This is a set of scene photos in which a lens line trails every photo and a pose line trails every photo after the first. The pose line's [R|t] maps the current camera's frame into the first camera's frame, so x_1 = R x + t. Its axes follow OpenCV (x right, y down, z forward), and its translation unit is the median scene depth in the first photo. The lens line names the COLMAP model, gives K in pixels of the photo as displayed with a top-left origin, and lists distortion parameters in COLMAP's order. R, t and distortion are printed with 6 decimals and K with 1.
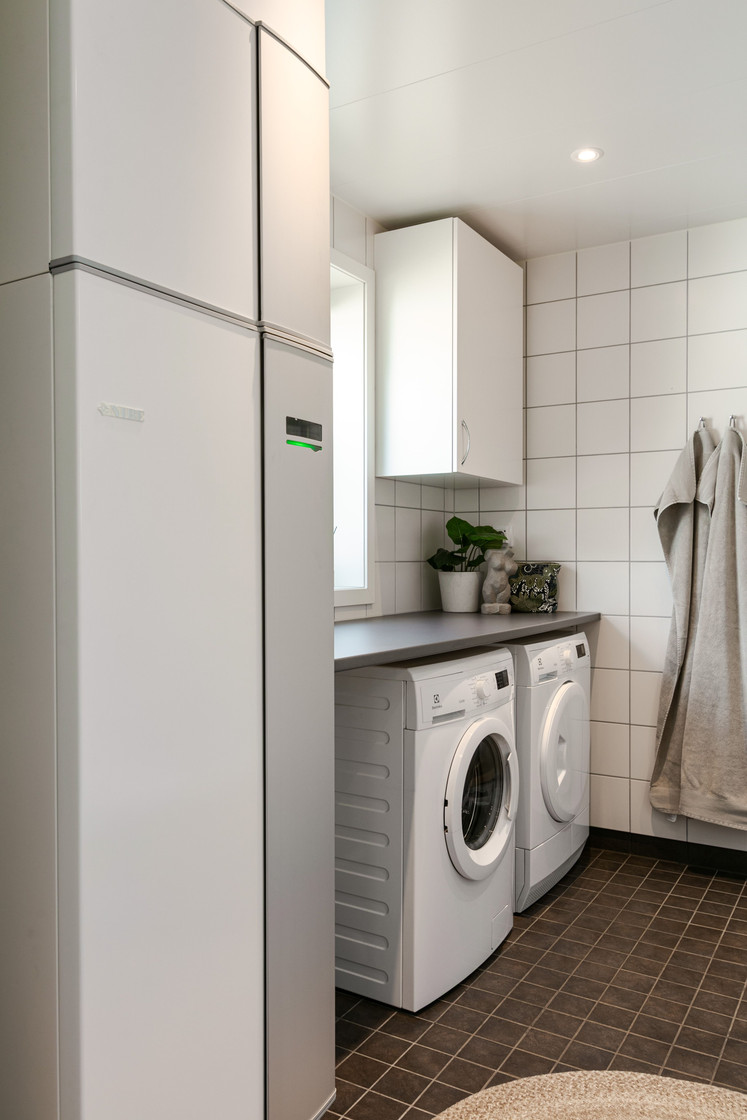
lens RADIAL K [[848.2, 0, 379.0], [0, 848.2, 564.5], [0, 0, 1]] dist [0.002923, -0.007850]
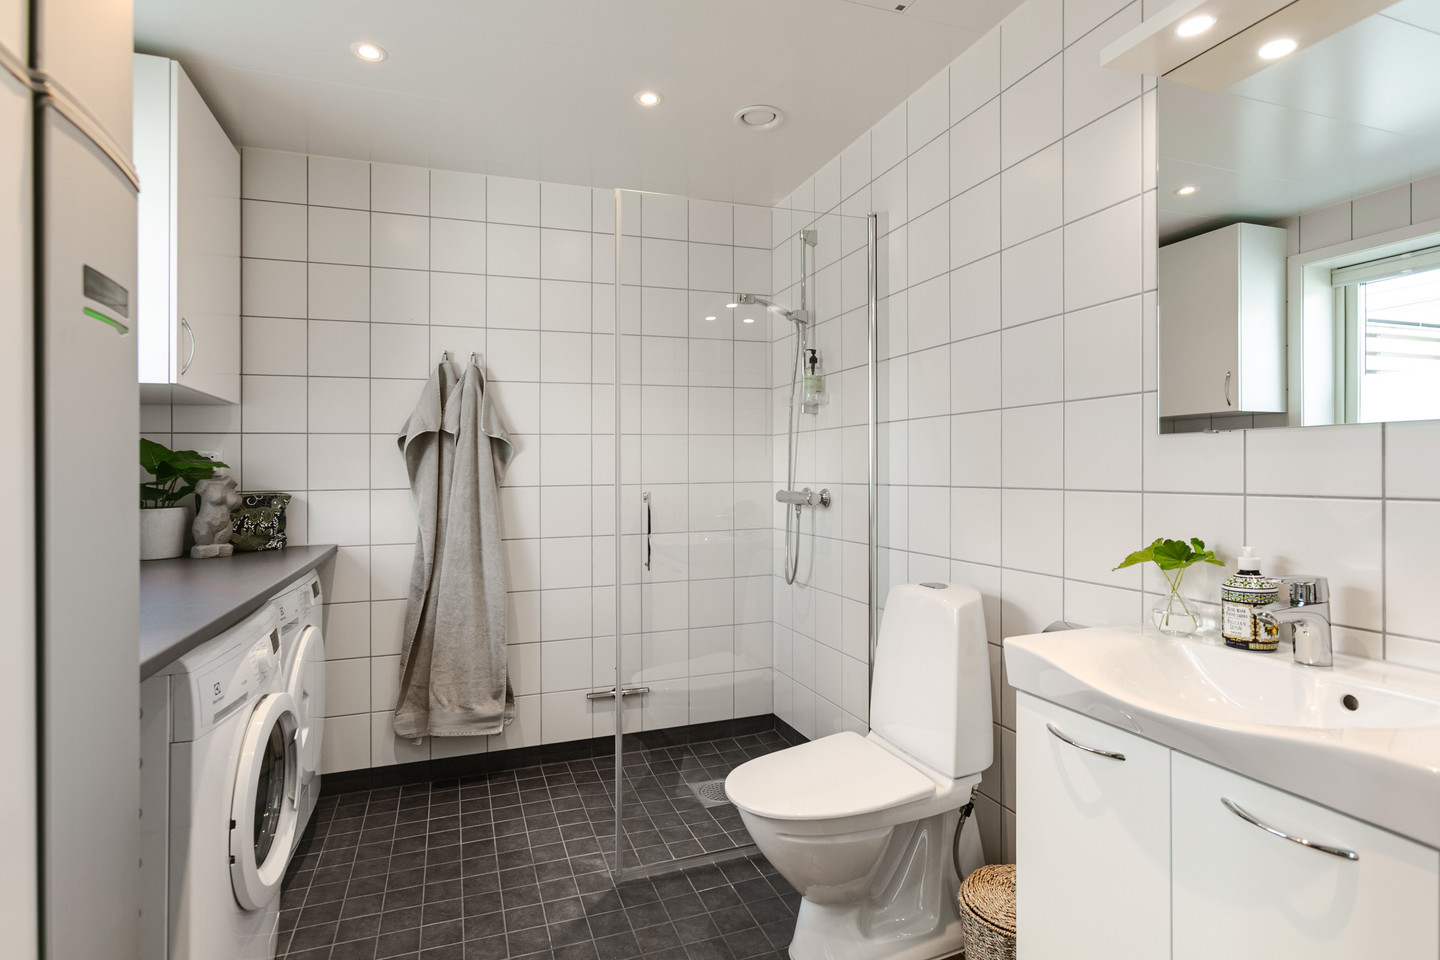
lens RADIAL K [[722.3, 0, 709.2], [0, 722.3, 466.6], [0, 0, 1]] dist [-0.011830, 0.007432]
pose [[0.642813, -0.002413, 0.766019, -0.093682], [0.017880, 0.999770, -0.011855, -0.014004], [-0.765814, 0.021317, 0.642708, 0.180194]]
